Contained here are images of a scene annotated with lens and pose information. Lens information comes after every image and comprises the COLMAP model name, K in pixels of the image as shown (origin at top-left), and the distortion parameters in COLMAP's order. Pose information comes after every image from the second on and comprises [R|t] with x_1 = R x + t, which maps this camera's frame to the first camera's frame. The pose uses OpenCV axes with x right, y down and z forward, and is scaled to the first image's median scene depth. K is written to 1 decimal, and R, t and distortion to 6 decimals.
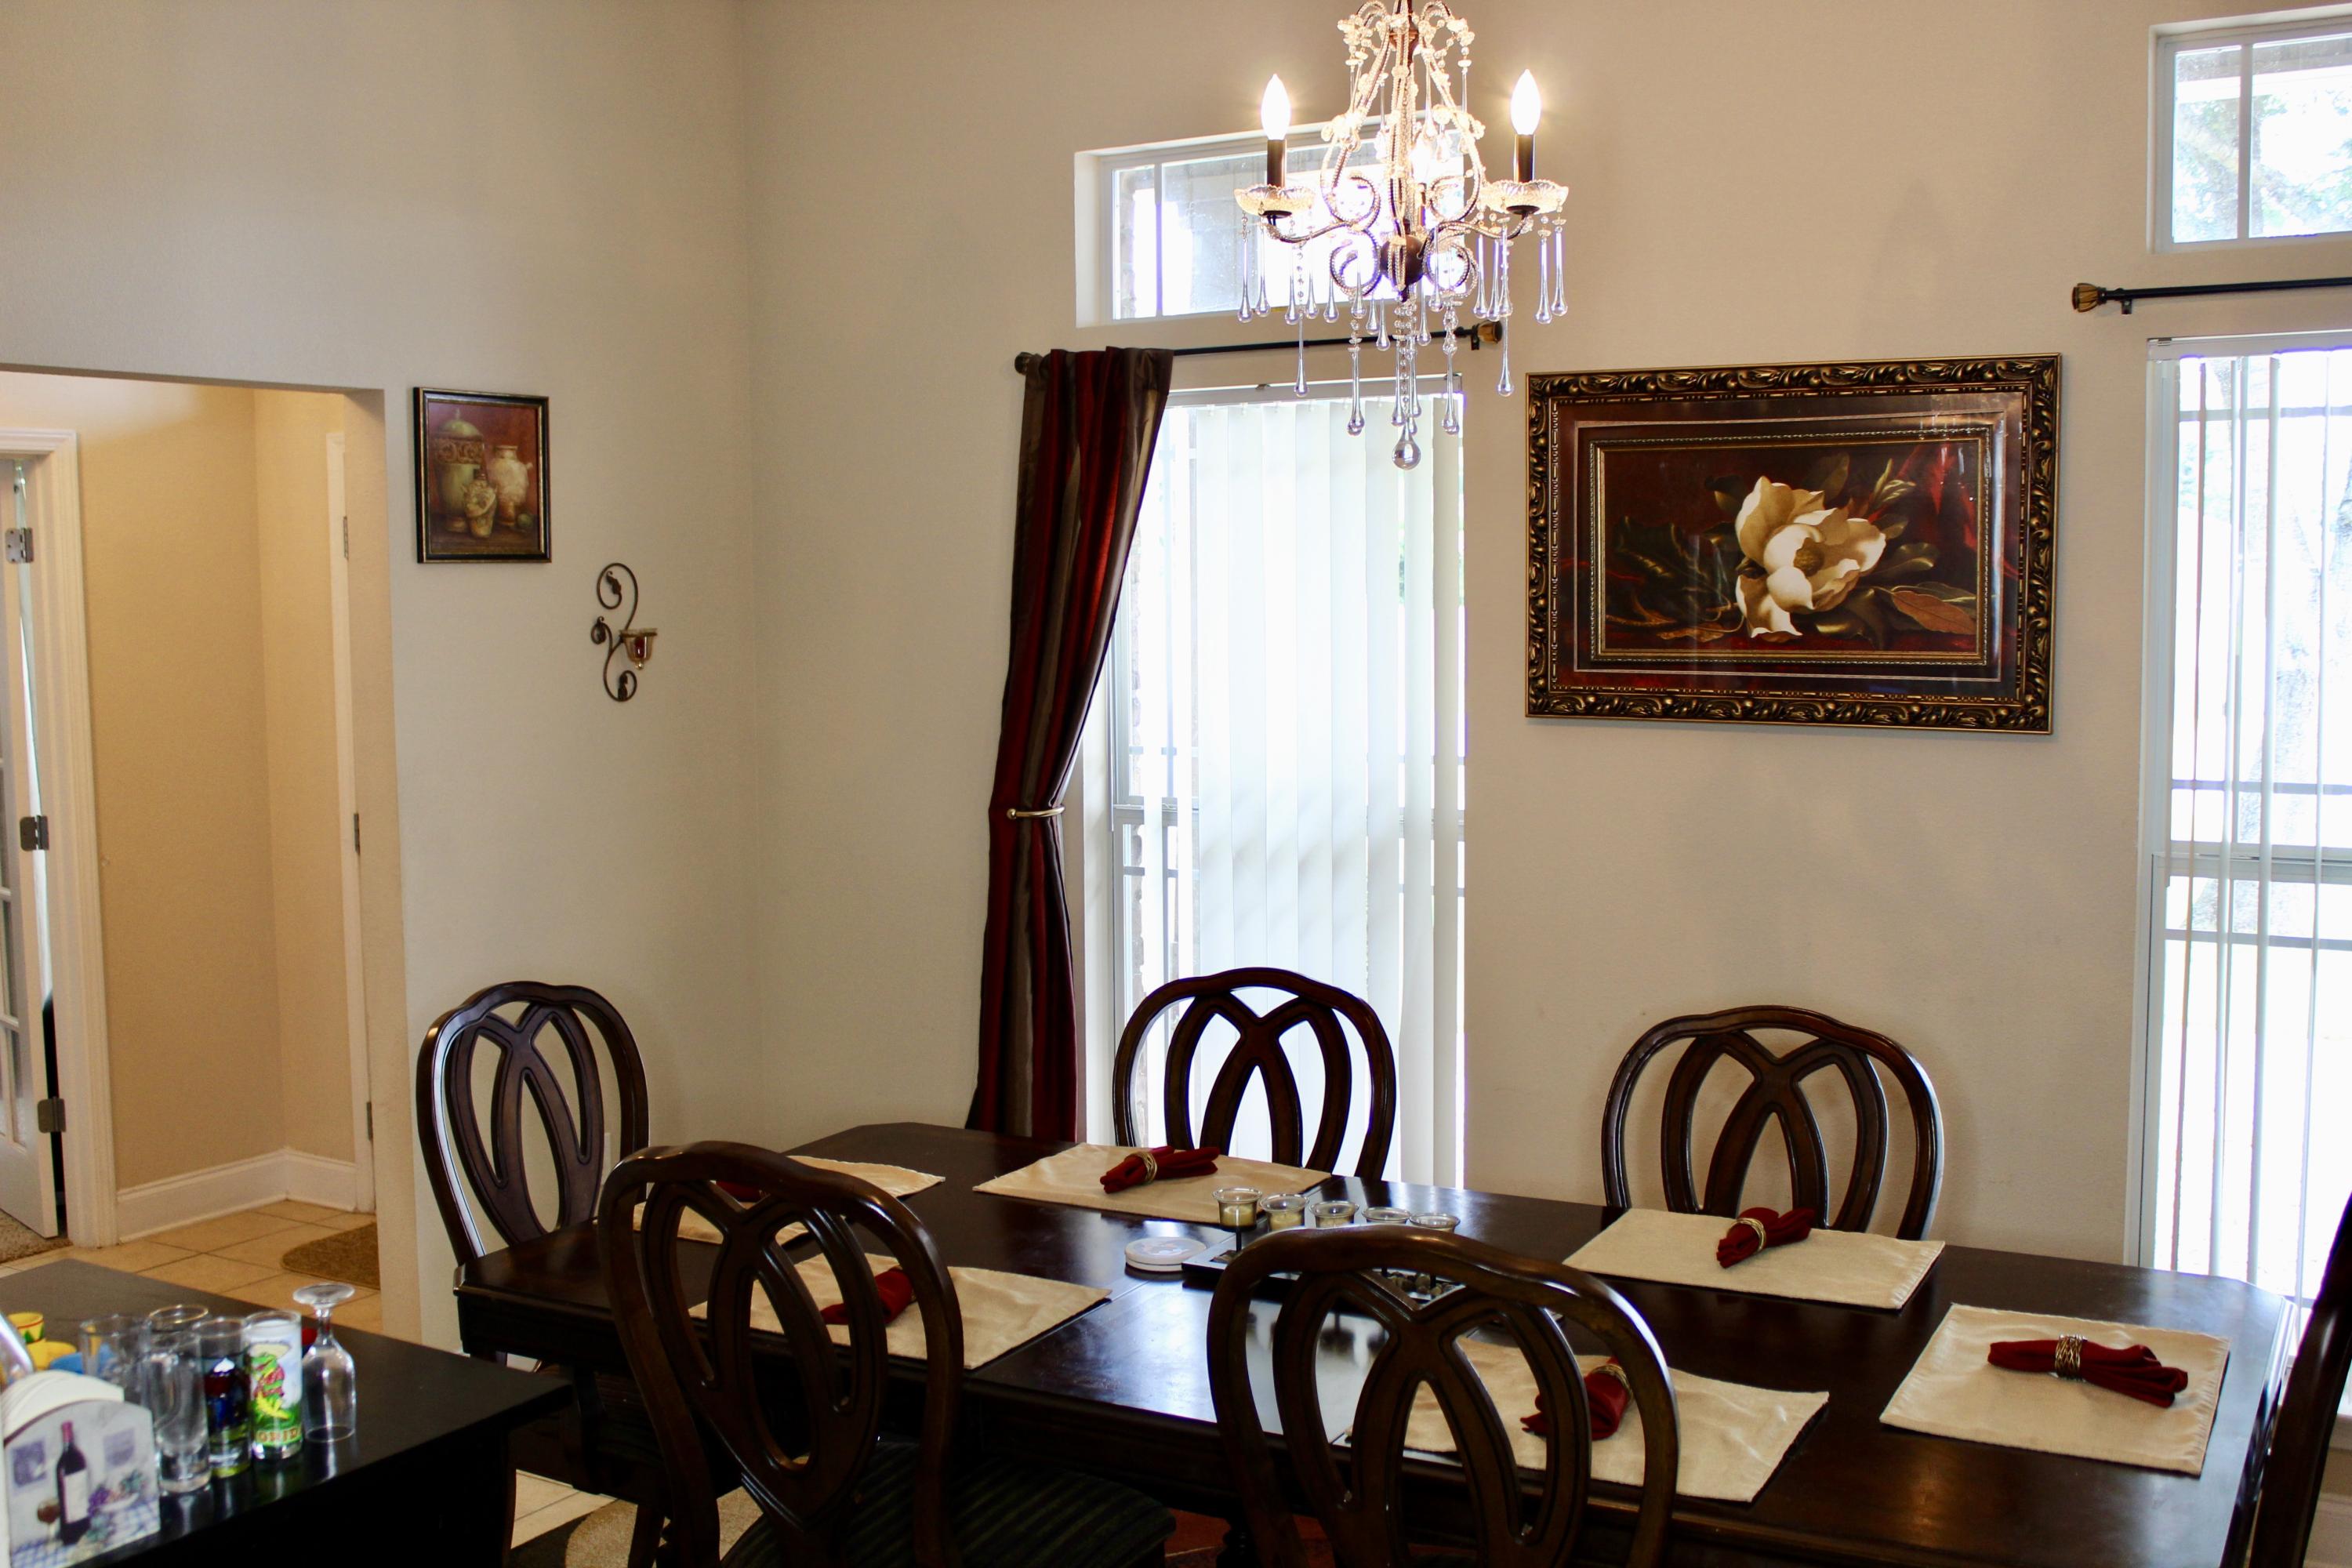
lens RADIAL K [[2380.0, 0, 1168.5], [0, 2380.0, 776.5], [0, 0, 1]] dist [-0.070453, 0.000000]
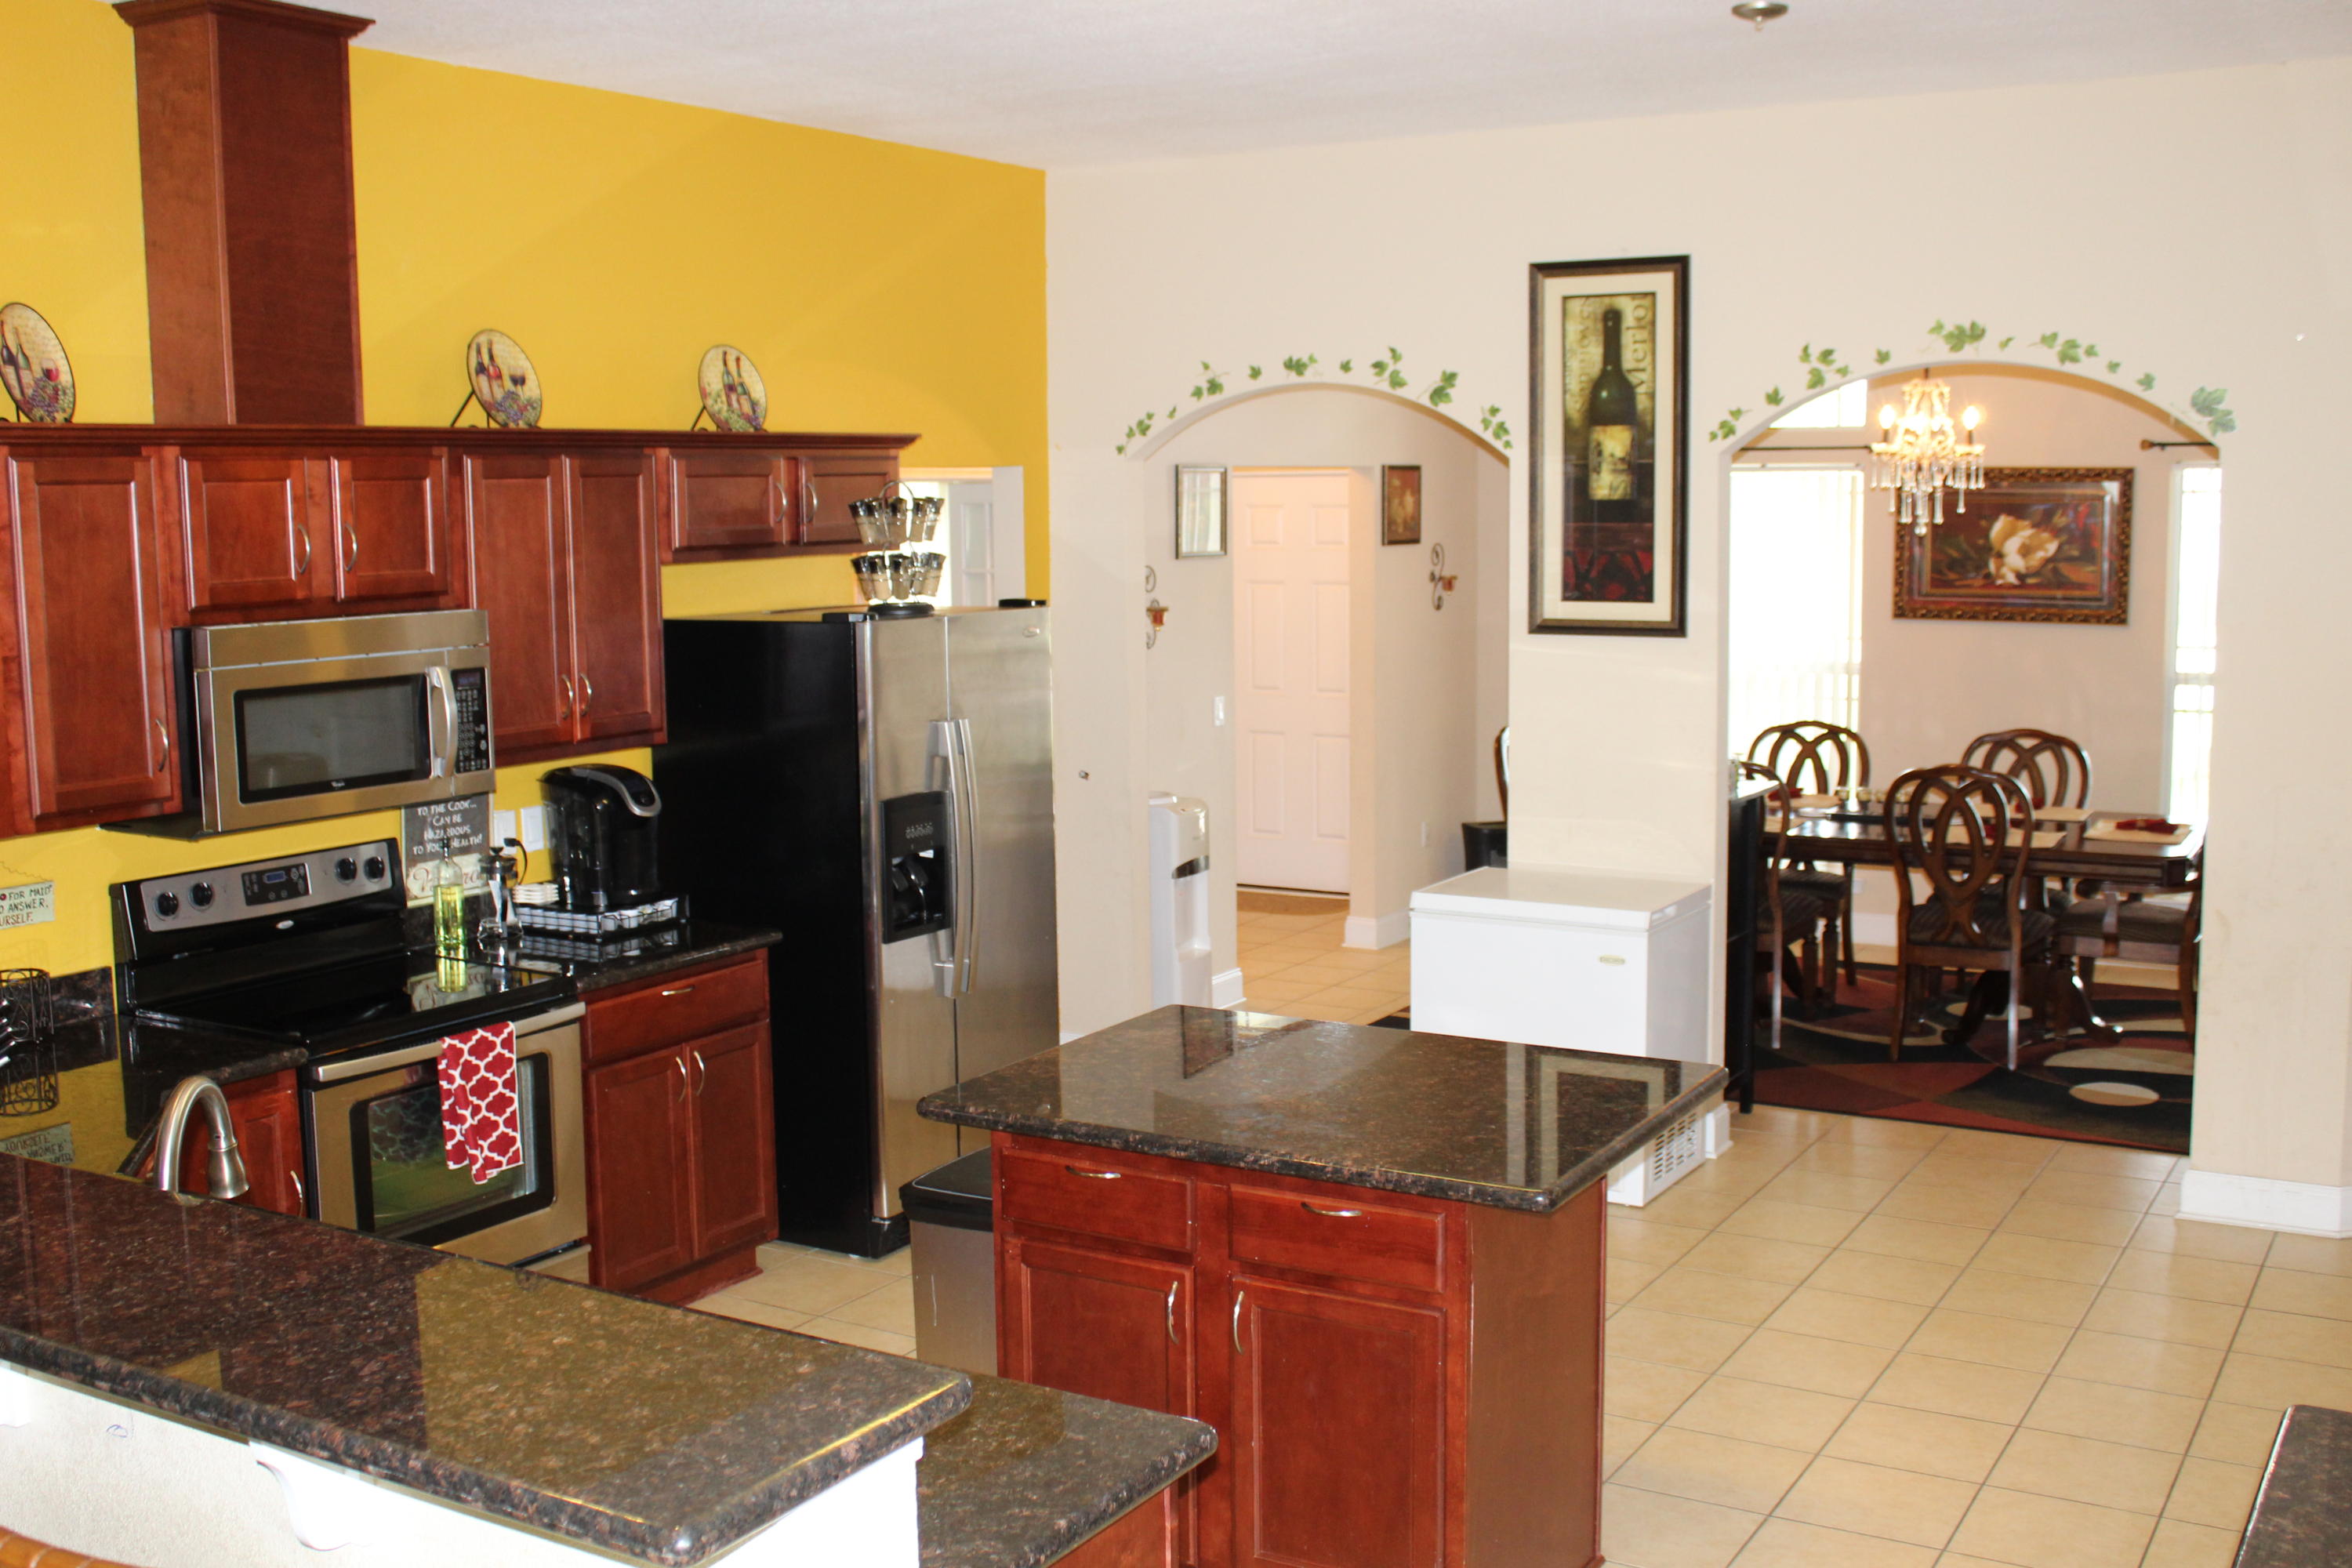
lens RADIAL K [[2380.0, 0, 1176.7], [0, 2380.0, 773.2], [0, 0, 1]] dist [-0.070453, 0.000000]
pose [[0.999985, 0.001437, -0.005307, -0.559116], [-0.001231, 0.999253, 0.038616, 0.038678], [0.005358, -0.038609, 0.999240, -1.350358]]
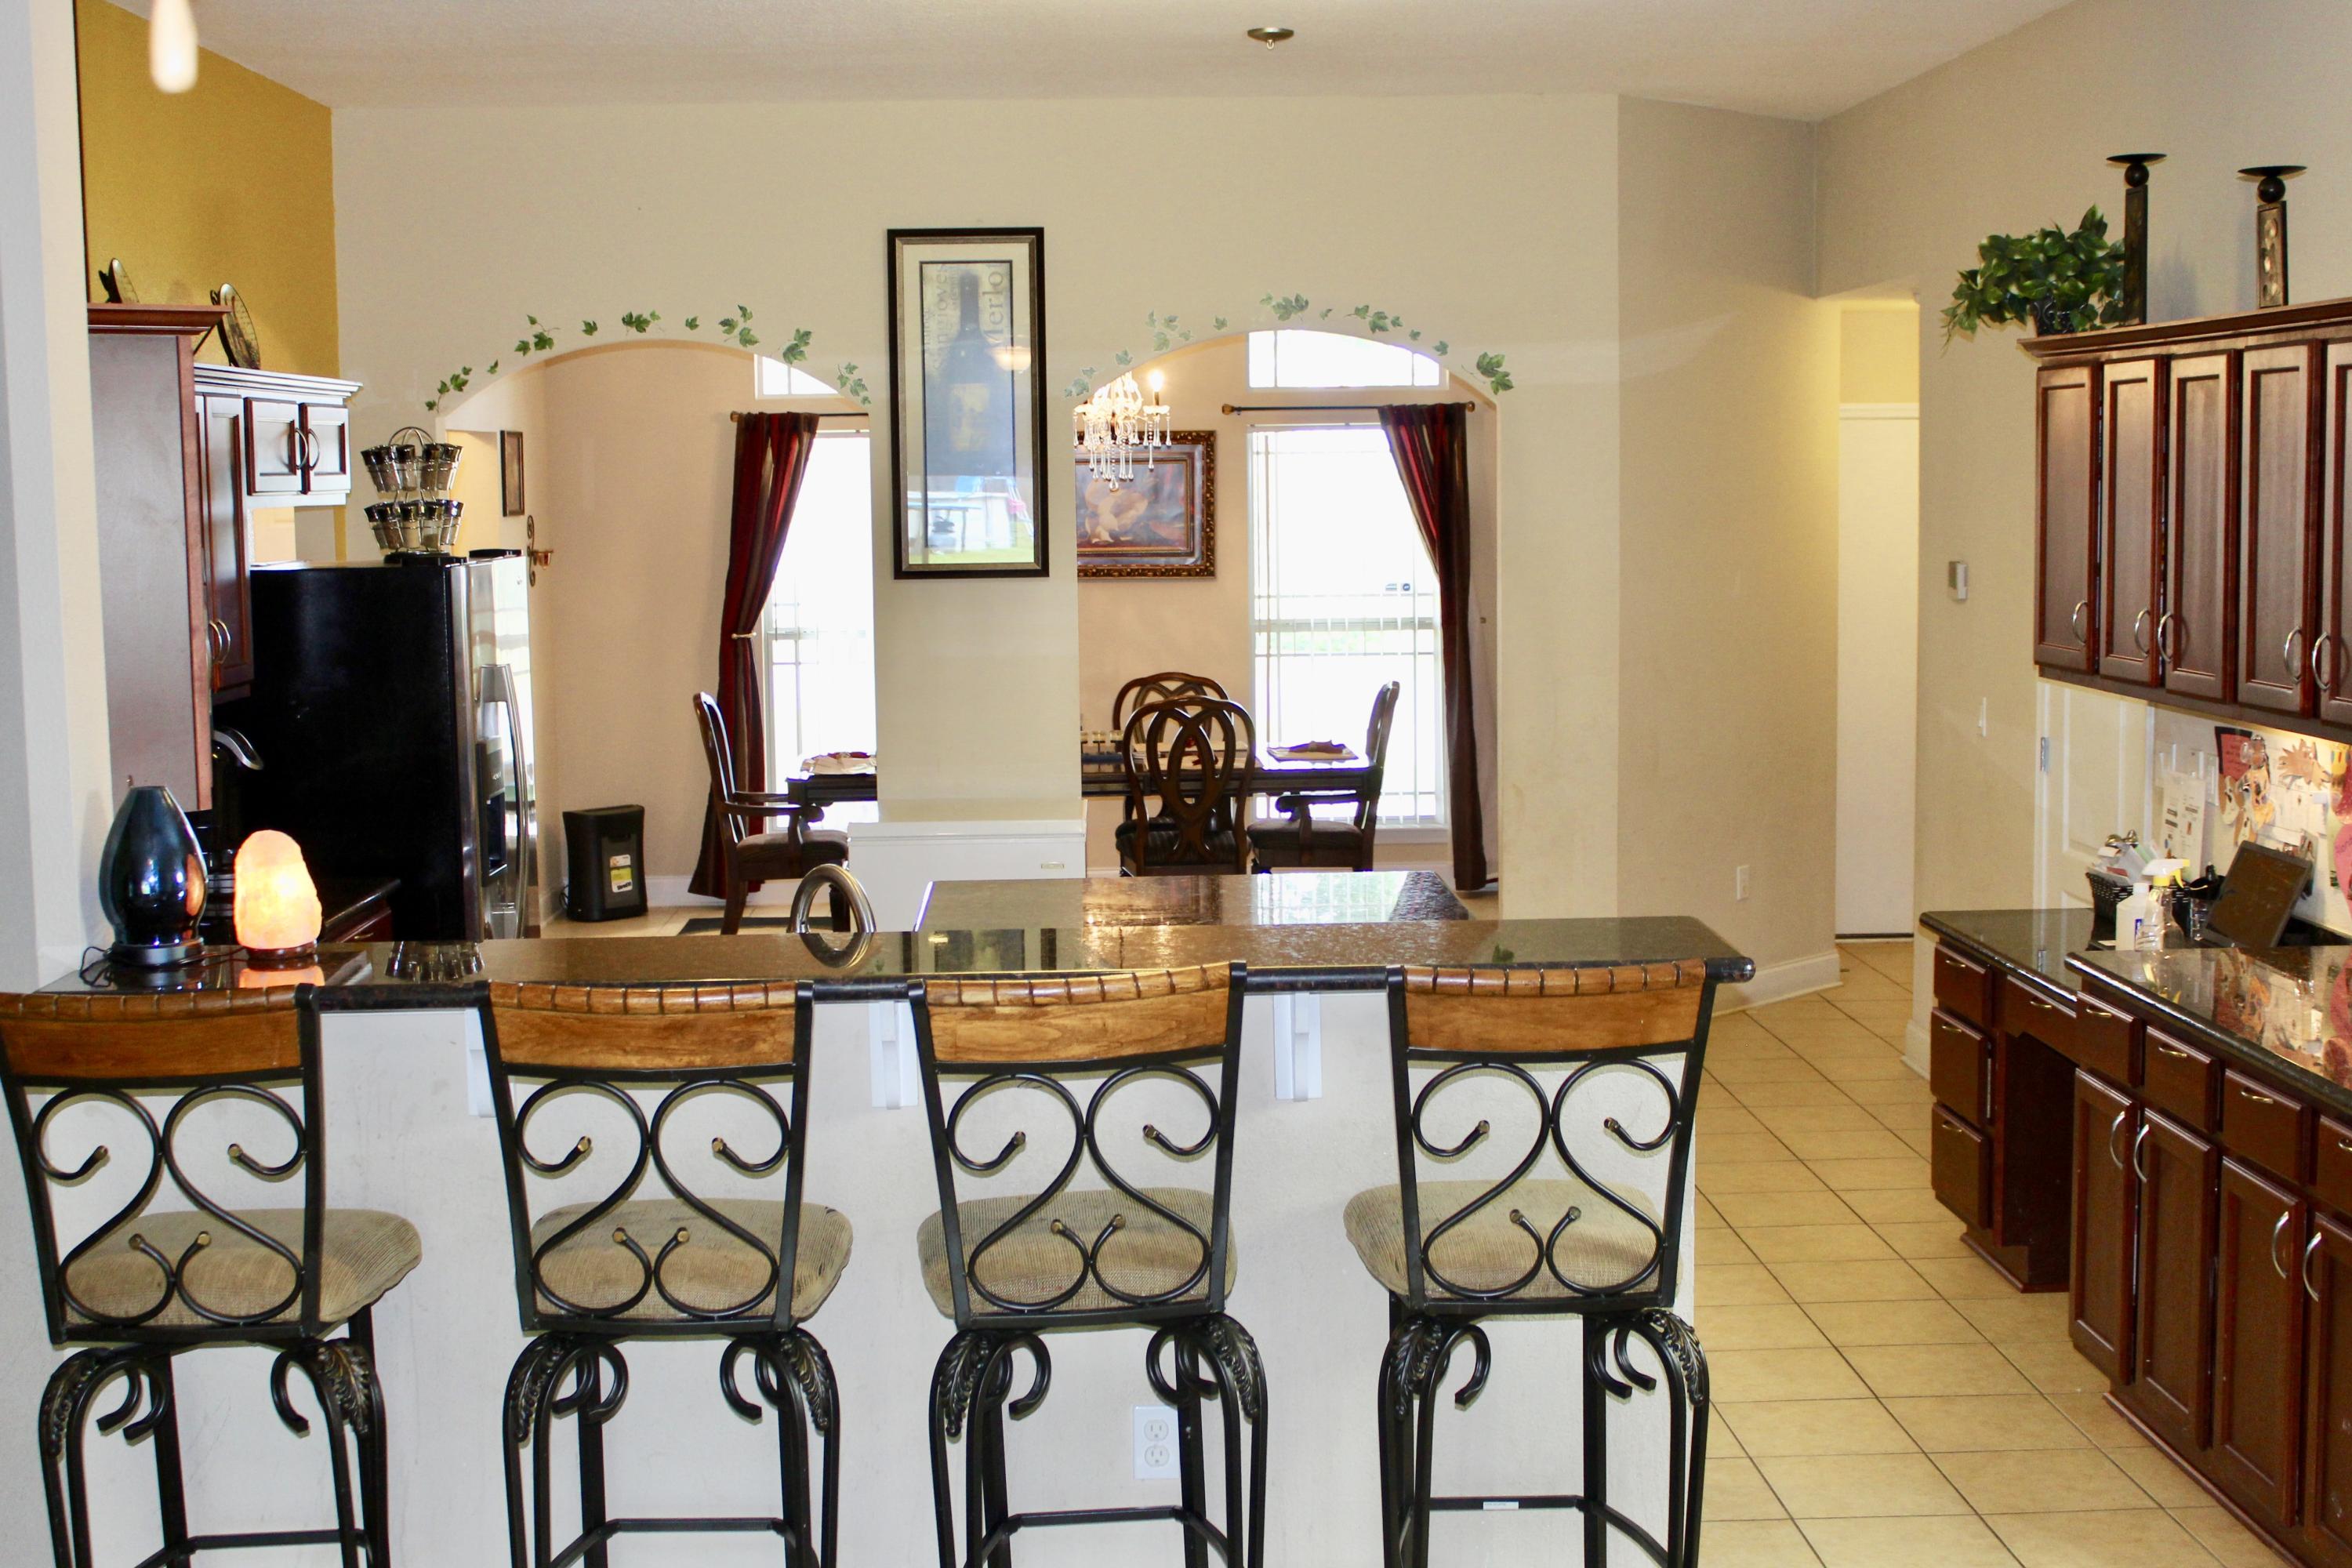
lens RADIAL K [[2946.3, 0, 1172.3], [0, 2946.3, 790.6], [0, 0, 1]] dist [-0.085581, 0.000000]
pose [[0.845928, -0.058355, 0.530095, -1.339472], [0.047415, 0.998289, 0.034231, 0.098159], [-0.531185, -0.003823, 0.847247, -1.643665]]
